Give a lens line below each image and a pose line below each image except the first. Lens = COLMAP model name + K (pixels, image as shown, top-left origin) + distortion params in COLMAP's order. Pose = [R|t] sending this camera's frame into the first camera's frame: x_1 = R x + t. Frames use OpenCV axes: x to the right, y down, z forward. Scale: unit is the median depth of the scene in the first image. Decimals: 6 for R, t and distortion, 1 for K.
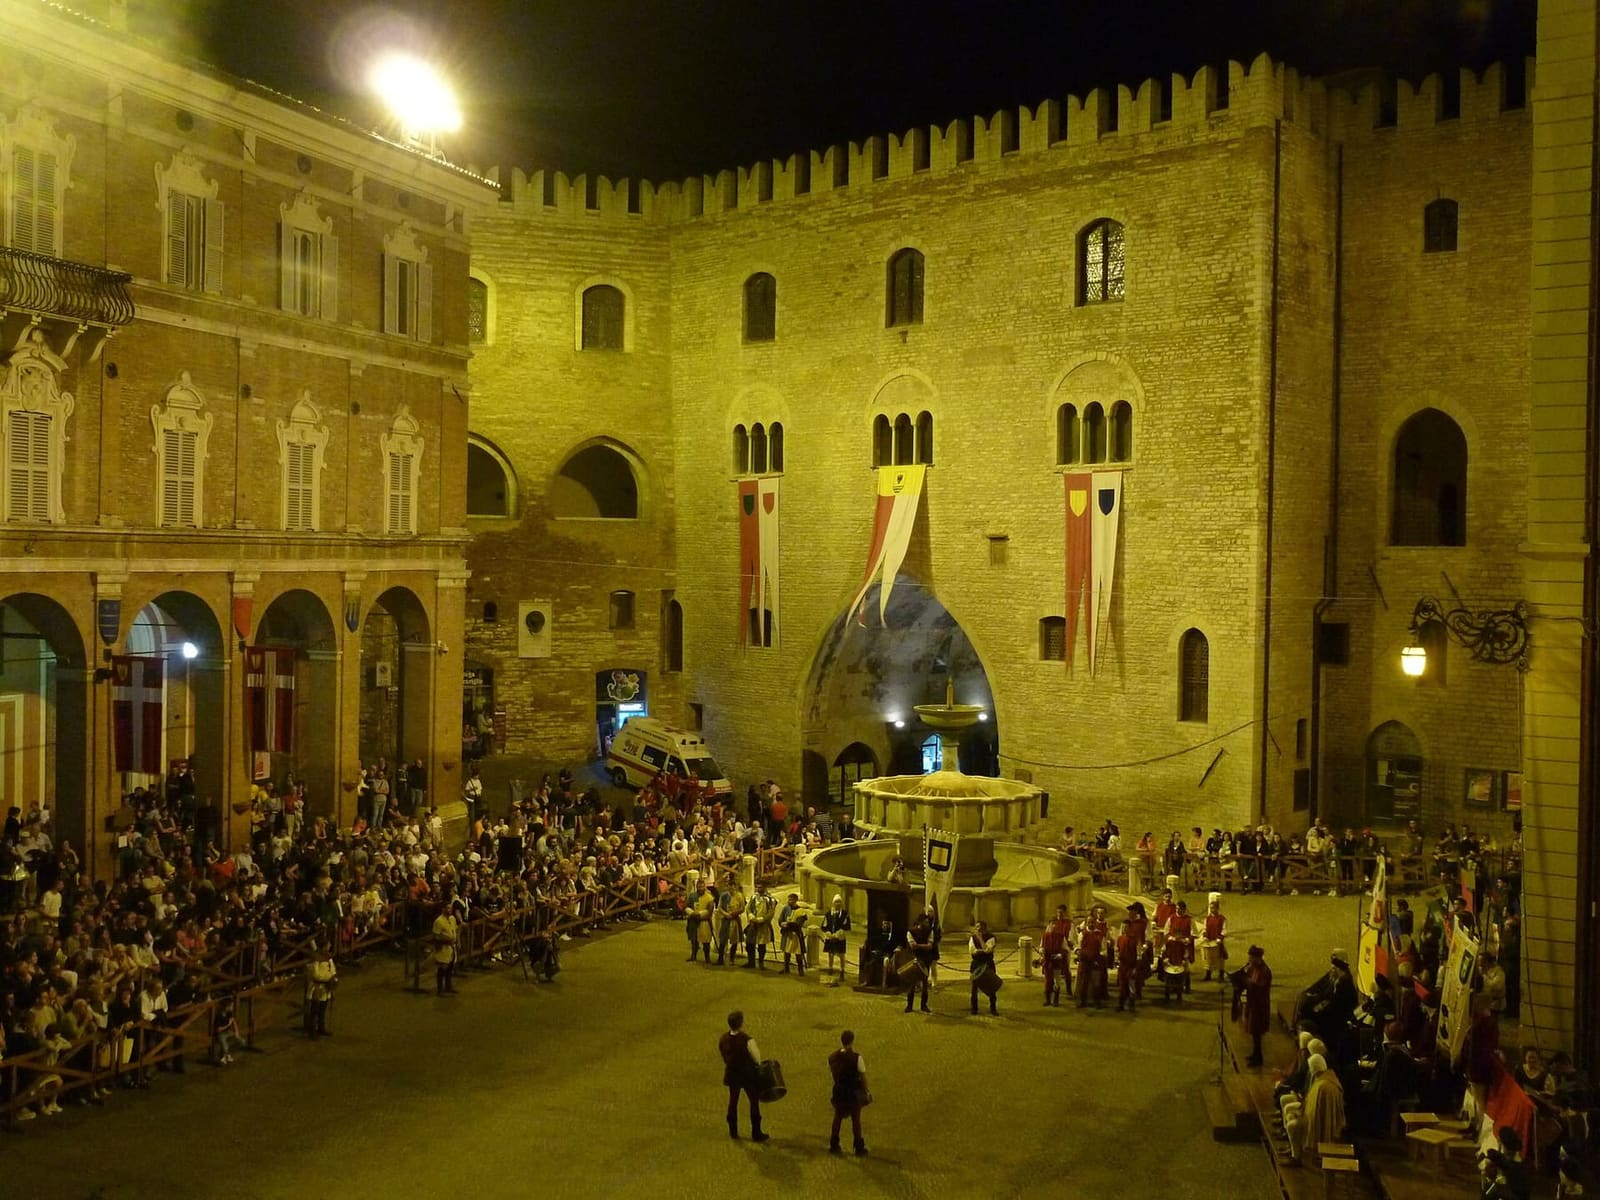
lens RADIAL K [[1737.5, 0, 790.7], [0, 1737.5, 546.3], [0, 0, 1]] dist [-0.035446, 0.000000]
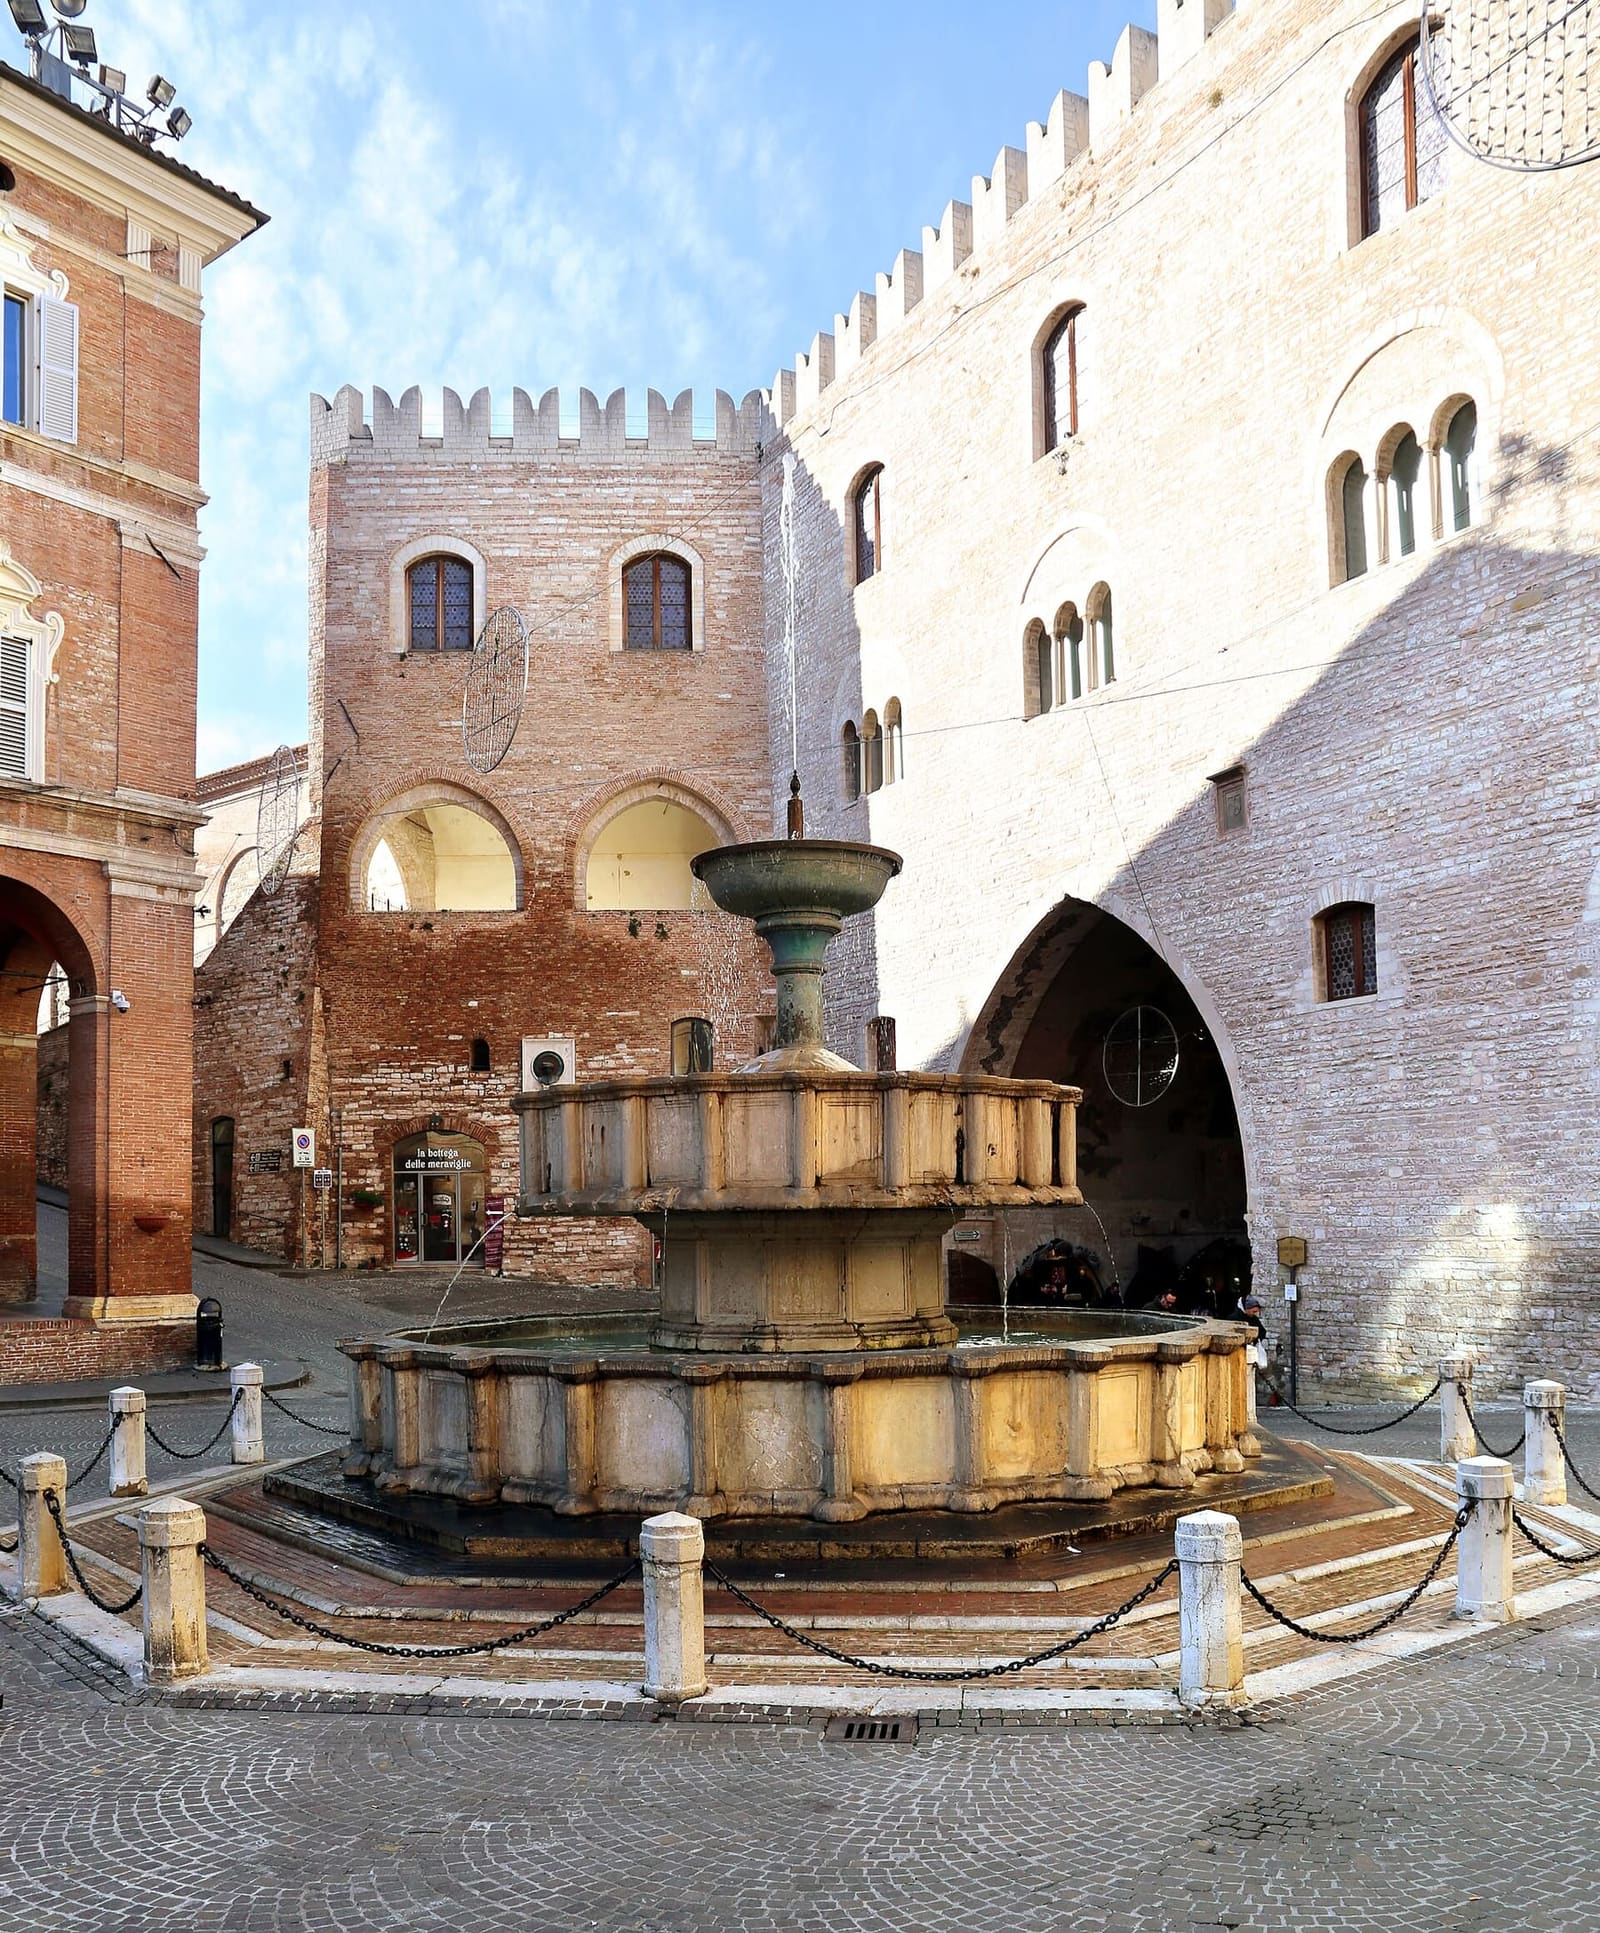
lens RADIAL K [[1663.8, 0, 813.3], [0, 1663.8, 1195.3], [0, 0, 1]] dist [-0.120628, 0.082024]
pose [[0.957237, -0.031213, -0.287615, 0.139860], [0.026553, 0.999446, -0.020090, 0.123901], [0.288083, 0.011593, 0.957535, 0.533139]]
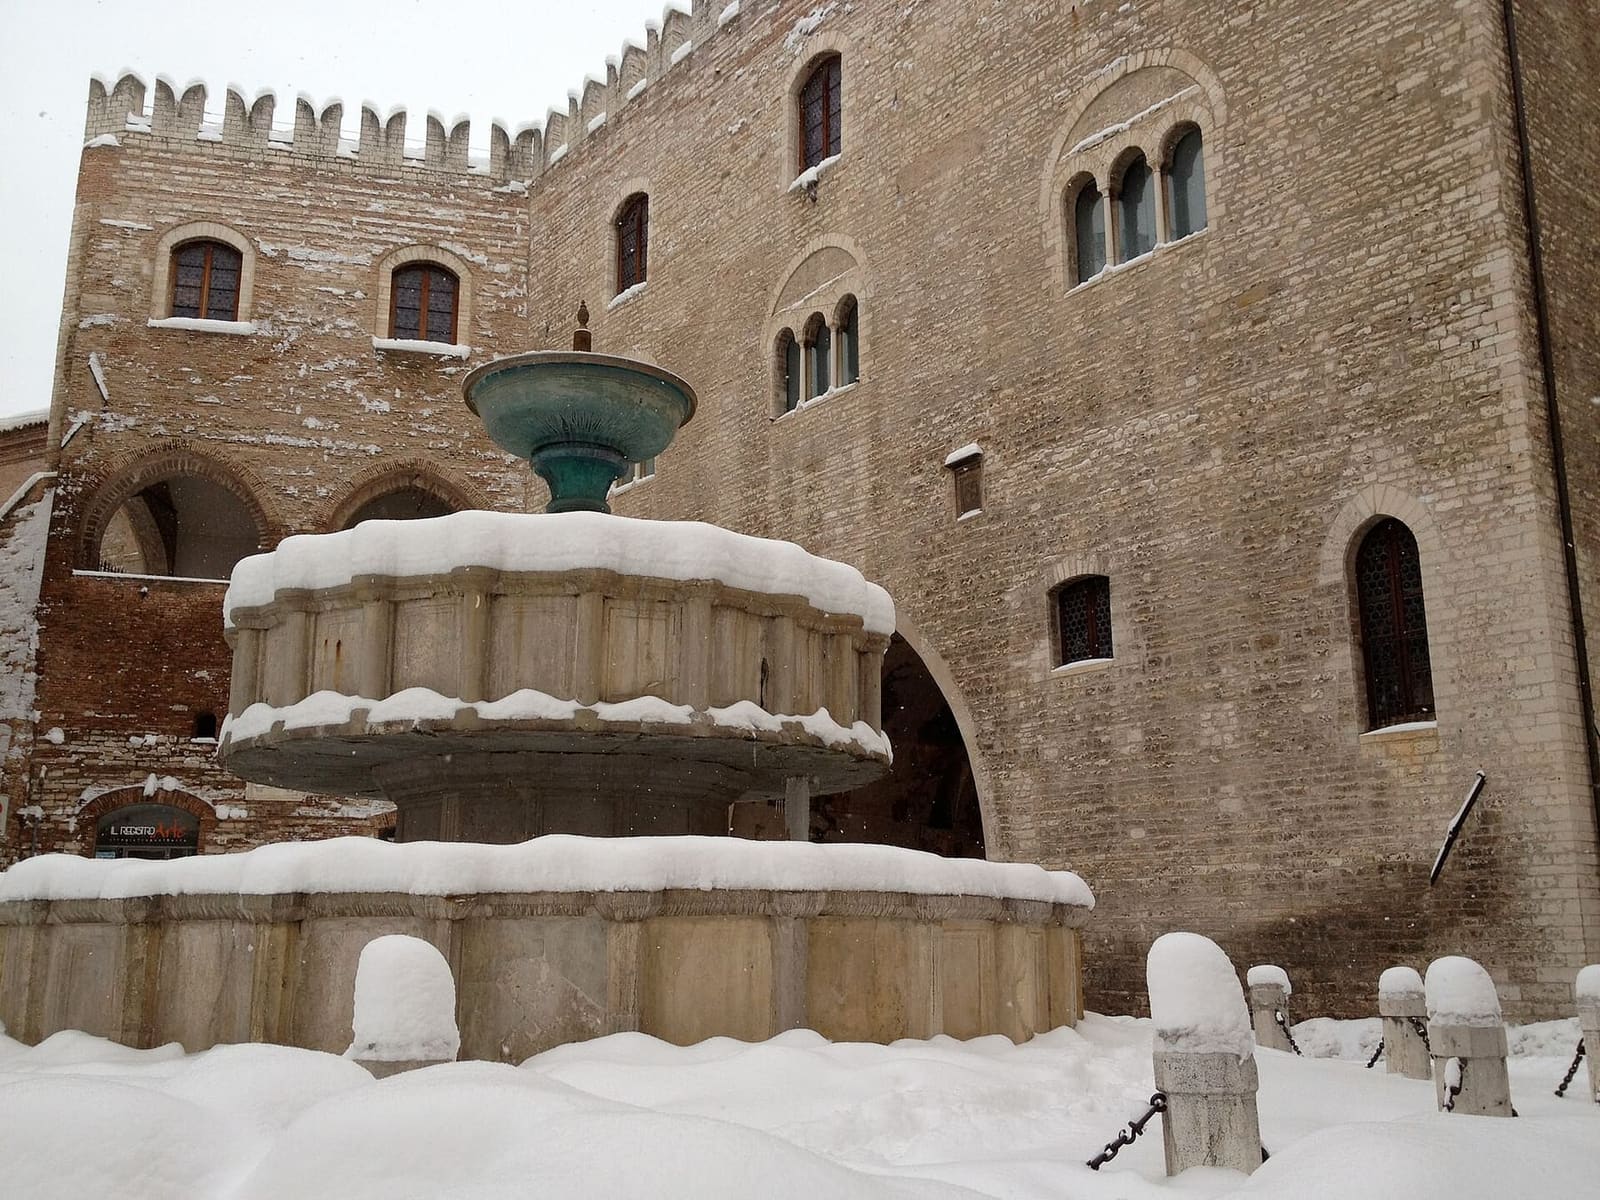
lens RADIAL K [[1486.8, 0, 803.4], [0, 1486.8, 592.8], [0, 0, 1]] dist [0.024191, 0.000000]
pose [[0.993635, -0.038326, -0.105927, 0.118855], [0.012157, 0.971335, -0.237405, 0.143965], [0.111990, 0.234607, 0.965618, 0.580969]]
